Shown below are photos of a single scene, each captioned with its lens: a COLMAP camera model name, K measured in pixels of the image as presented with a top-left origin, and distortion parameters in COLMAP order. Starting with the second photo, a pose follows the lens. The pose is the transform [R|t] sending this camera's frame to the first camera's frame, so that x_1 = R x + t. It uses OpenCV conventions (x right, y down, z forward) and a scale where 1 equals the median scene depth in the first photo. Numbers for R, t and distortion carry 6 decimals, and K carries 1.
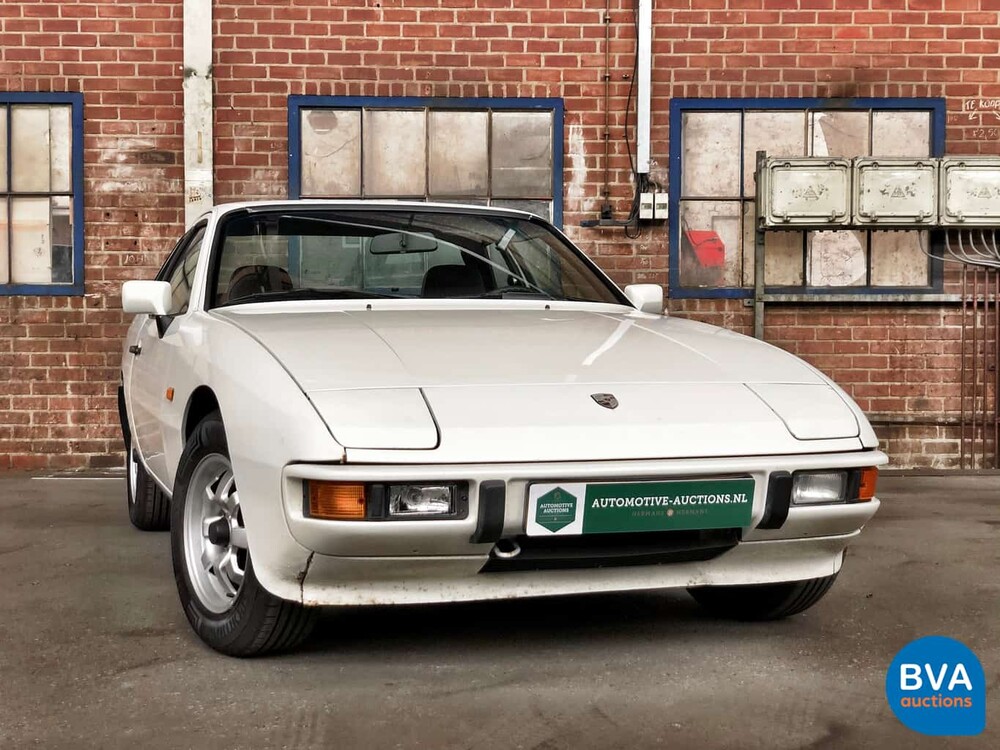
lens RADIAL K [[1469.7, 0, 504.9], [0, 1469.7, 381.5], [0, 0, 1]] dist [0.089524, 0.000000]
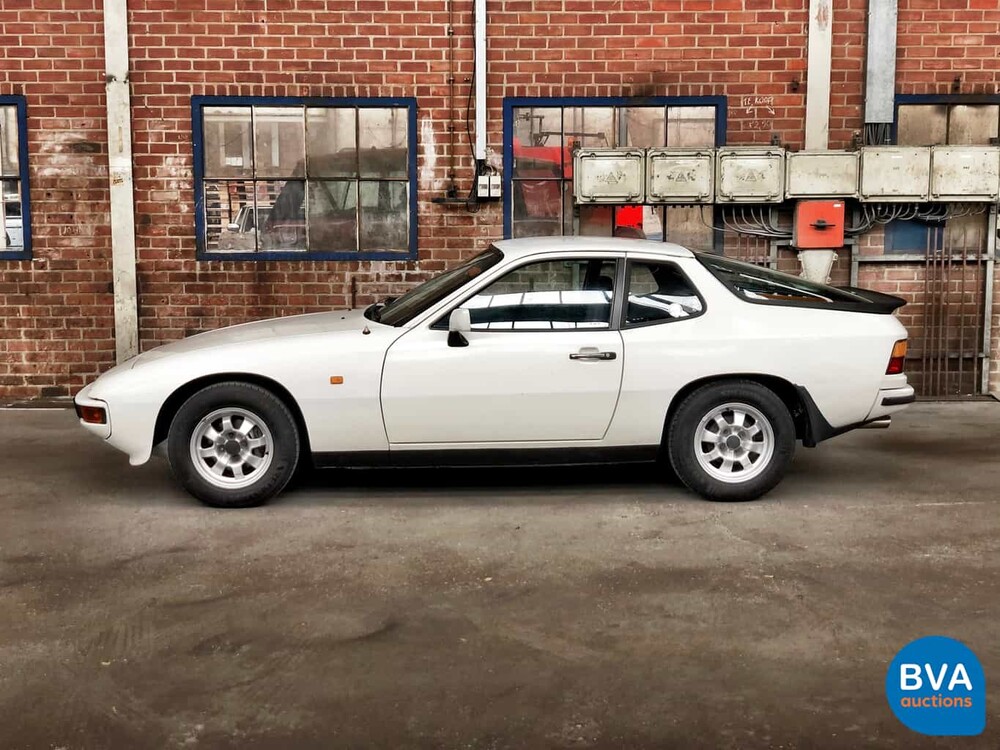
lens RADIAL K [[1469.7, 0, 507.9], [0, 1469.7, 378.6], [0, 0, 1]] dist [0.089524, 0.000000]
pose [[0.999910, -0.002302, -0.013233, 0.132272], [0.003586, 0.995195, 0.097850, -0.079020], [0.012945, -0.097888, 0.995113, -0.246216]]
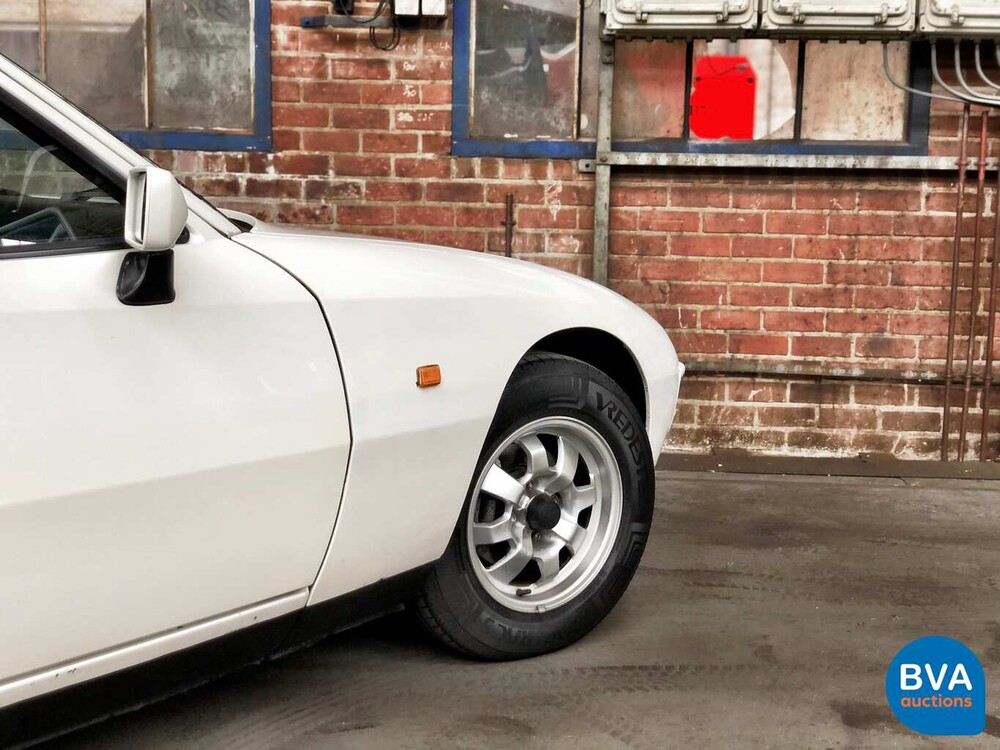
lens RADIAL K [[1469.7, 0, 501.8], [0, 1469.7, 379.2], [0, 0, 1]] dist [0.089524, 0.000000]
pose [[0.995761, 0.031406, -0.086455, 0.186520], [-0.021764, 0.993661, 0.110290, -0.033351], [0.089370, -0.107941, 0.990132, 0.413883]]
